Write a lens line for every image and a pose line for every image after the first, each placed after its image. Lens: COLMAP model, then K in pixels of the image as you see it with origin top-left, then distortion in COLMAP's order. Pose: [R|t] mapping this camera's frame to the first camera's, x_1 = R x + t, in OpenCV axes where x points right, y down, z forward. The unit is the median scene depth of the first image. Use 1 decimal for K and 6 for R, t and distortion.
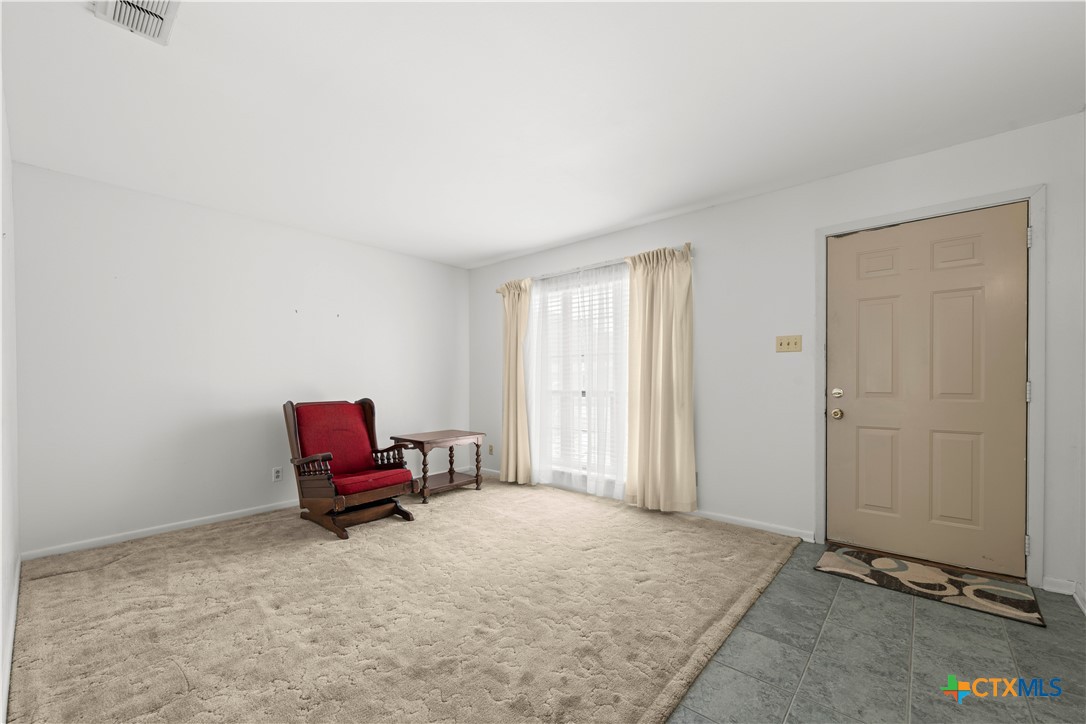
lens RADIAL K [[433.9, 0, 541.7], [0, 433.9, 372.2], [0, 0, 1]] dist [-0.001483, 0.000087]
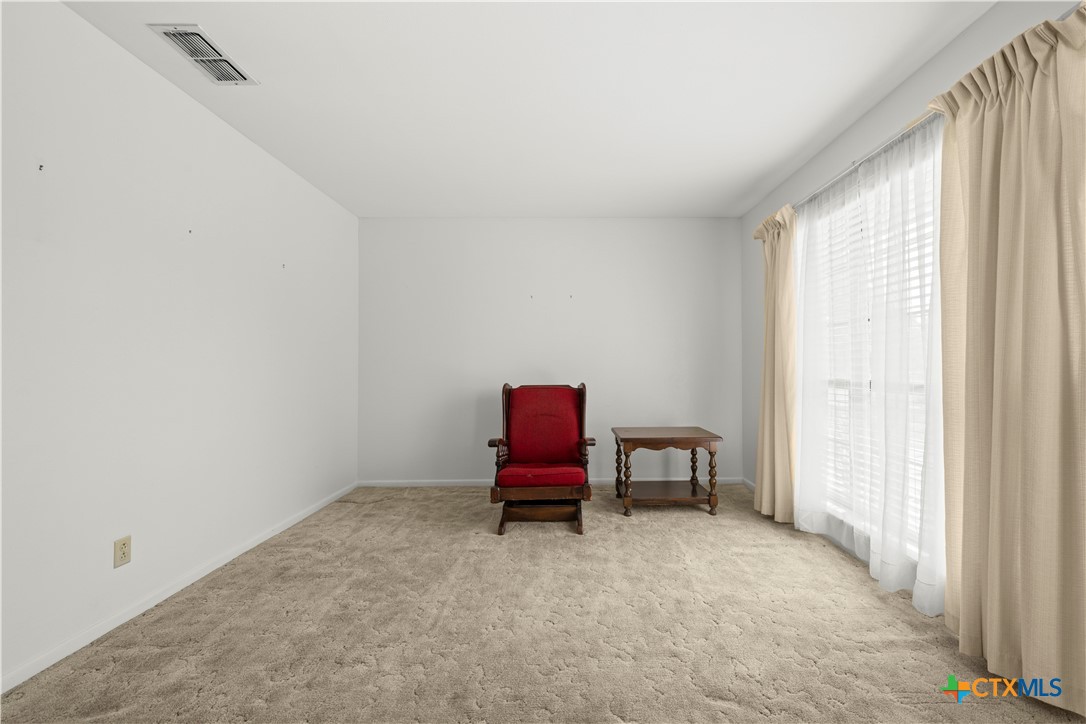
lens RADIAL K [[433.9, 0, 552.0], [0, 433.9, 349.9], [0, 0, 1]] dist [-0.001483, 0.000087]
pose [[0.671965, -0.025240, -0.740153, 0.271911], [0.014367, 0.999675, -0.021046, 0.010274], [0.740444, 0.003509, 0.672109, 0.394603]]
